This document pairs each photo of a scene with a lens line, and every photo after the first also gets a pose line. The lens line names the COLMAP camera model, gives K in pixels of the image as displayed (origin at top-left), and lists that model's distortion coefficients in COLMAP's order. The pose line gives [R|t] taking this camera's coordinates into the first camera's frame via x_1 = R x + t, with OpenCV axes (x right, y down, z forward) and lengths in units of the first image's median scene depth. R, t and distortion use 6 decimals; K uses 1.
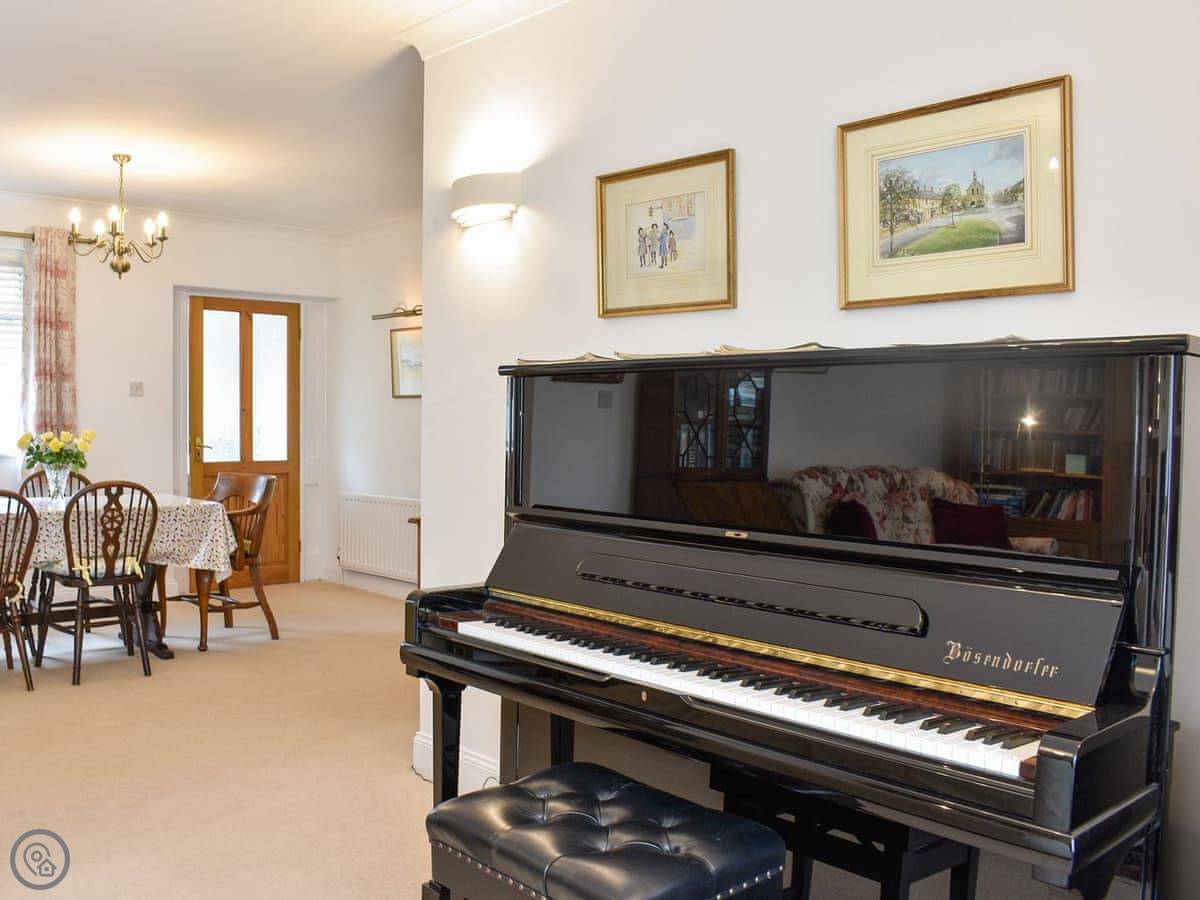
lens RADIAL K [[1056.6, 0, 545.8], [0, 1056.6, 445.2], [0, 0, 1]] dist [-0.079375, -0.010477]
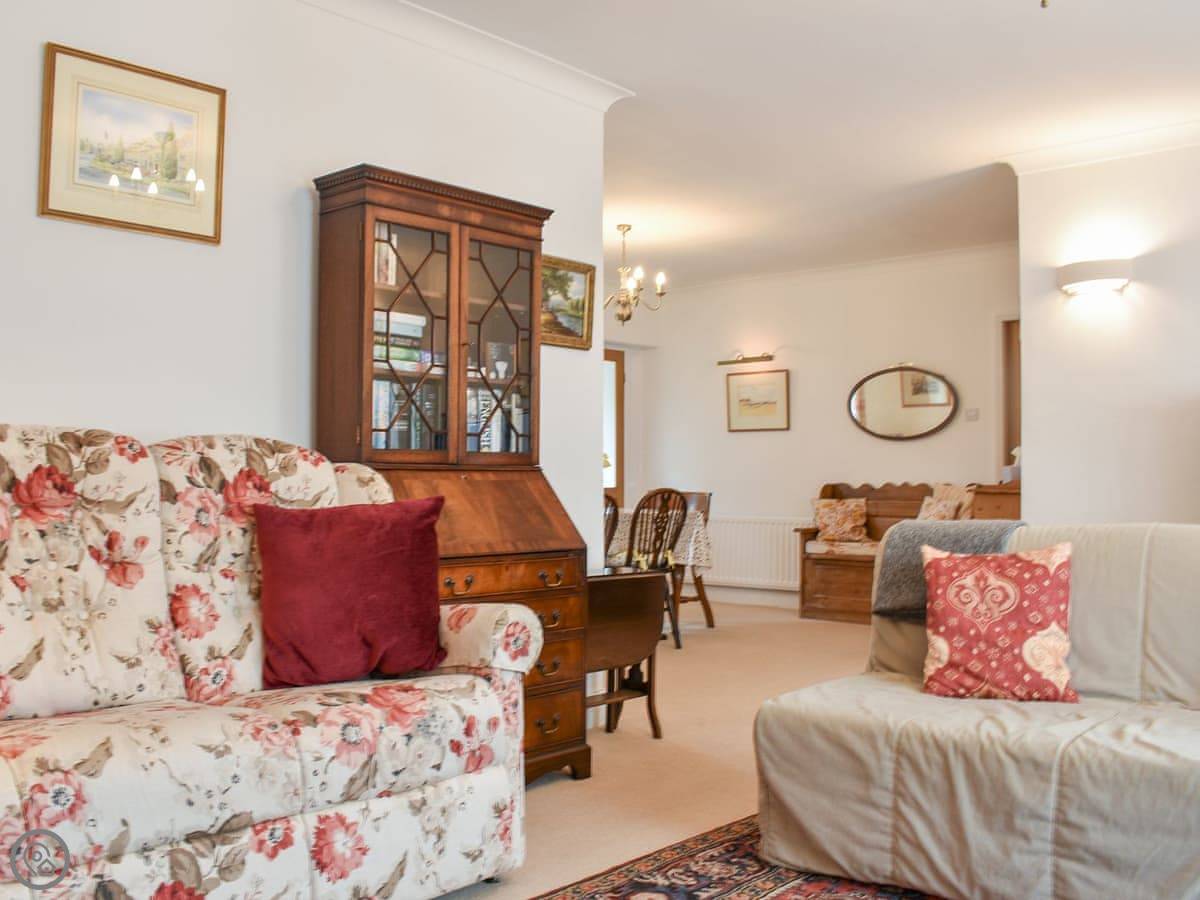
lens RADIAL K [[1120.6, 0, 540.1], [0, 1120.6, 453.3], [0, 0, 1]] dist [-0.083995, 0.000000]
pose [[0.997754, -0.000898, 0.066981, -0.505555], [0.004326, 0.998687, -0.051045, 0.046916], [-0.066847, 0.051221, 0.996448, -0.246936]]
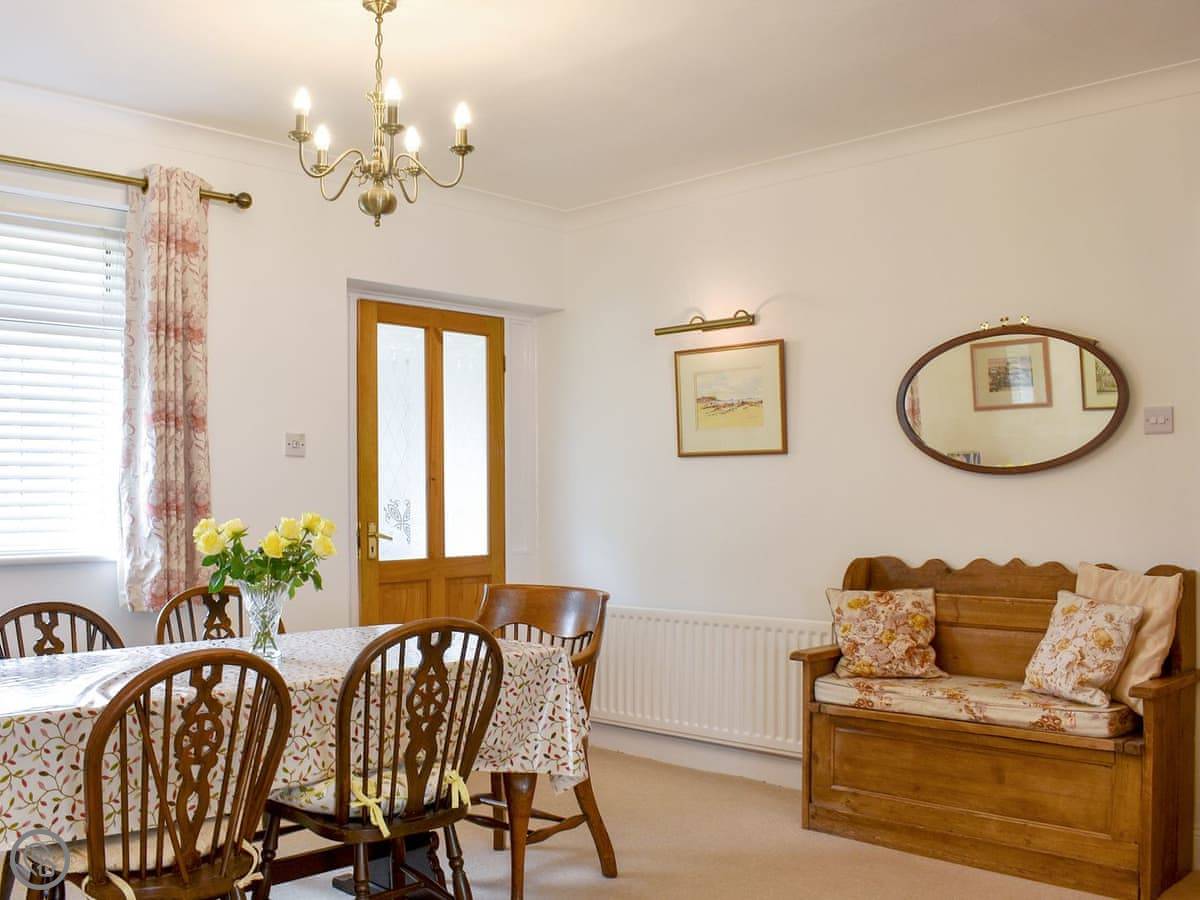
lens RADIAL K [[1120.6, 0, 536.1], [0, 1120.6, 489.5], [0, 0, 1]] dist [-0.083995, 0.000000]
pose [[0.999318, -0.012704, 0.034667, -0.298012], [0.013705, 0.999492, -0.028780, -0.007794], [-0.034284, 0.029236, 0.998984, 0.371878]]
